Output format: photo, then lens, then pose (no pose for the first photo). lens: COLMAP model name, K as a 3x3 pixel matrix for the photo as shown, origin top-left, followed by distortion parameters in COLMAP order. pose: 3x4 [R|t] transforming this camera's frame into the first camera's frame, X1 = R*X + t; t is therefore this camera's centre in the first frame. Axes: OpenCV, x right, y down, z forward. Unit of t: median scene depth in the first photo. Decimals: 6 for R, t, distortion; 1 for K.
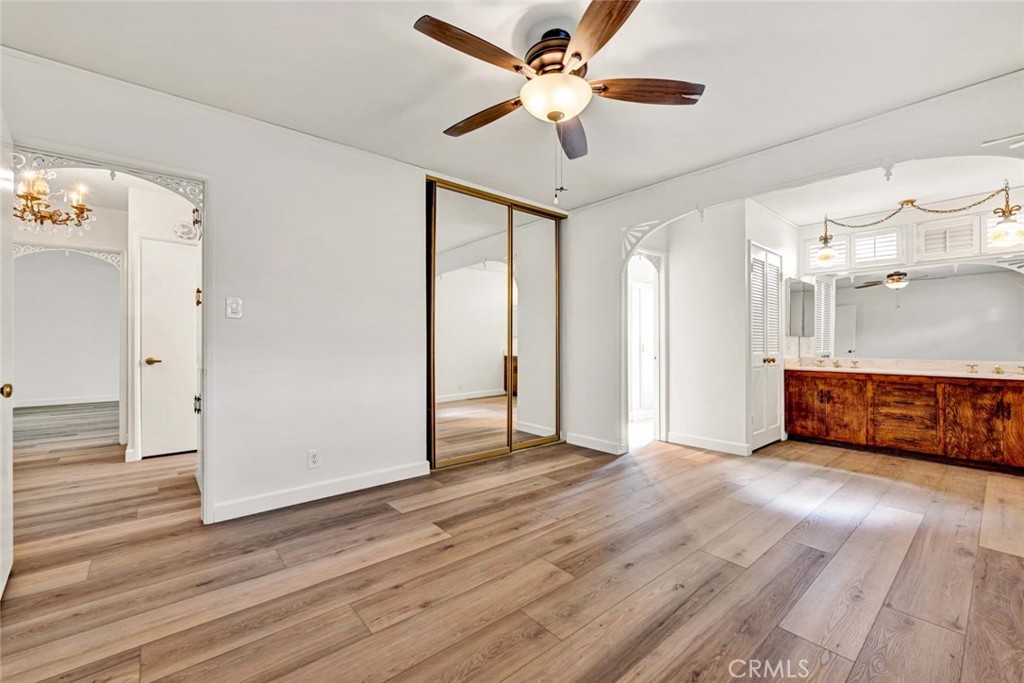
lens RADIAL K [[424.8, 0, 512.9], [0, 424.8, 339.6], [0, 0, 1]] dist [0.009797, 0.000492]
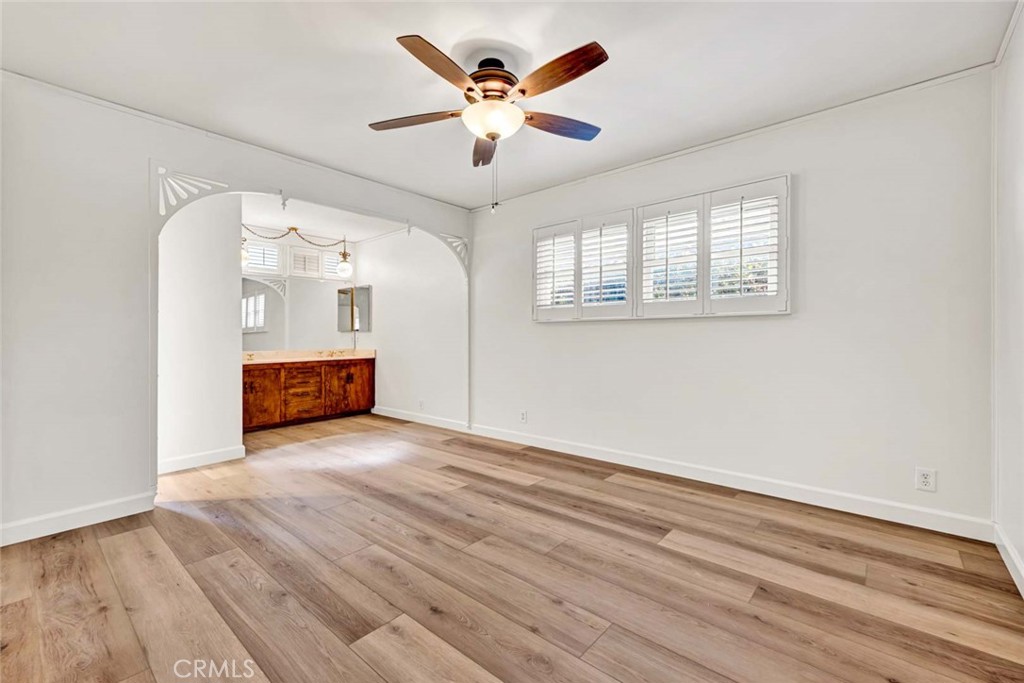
lens RADIAL K [[424.8, 0, 534.3], [0, 424.8, 335.2], [0, 0, 1]] dist [0.009797, 0.000492]
pose [[-0.162799, -0.000743, 0.986659, -0.537152], [0.003932, 0.999991, 0.001402, 0.002962], [-0.986651, 0.004108, -0.162795, 0.557949]]
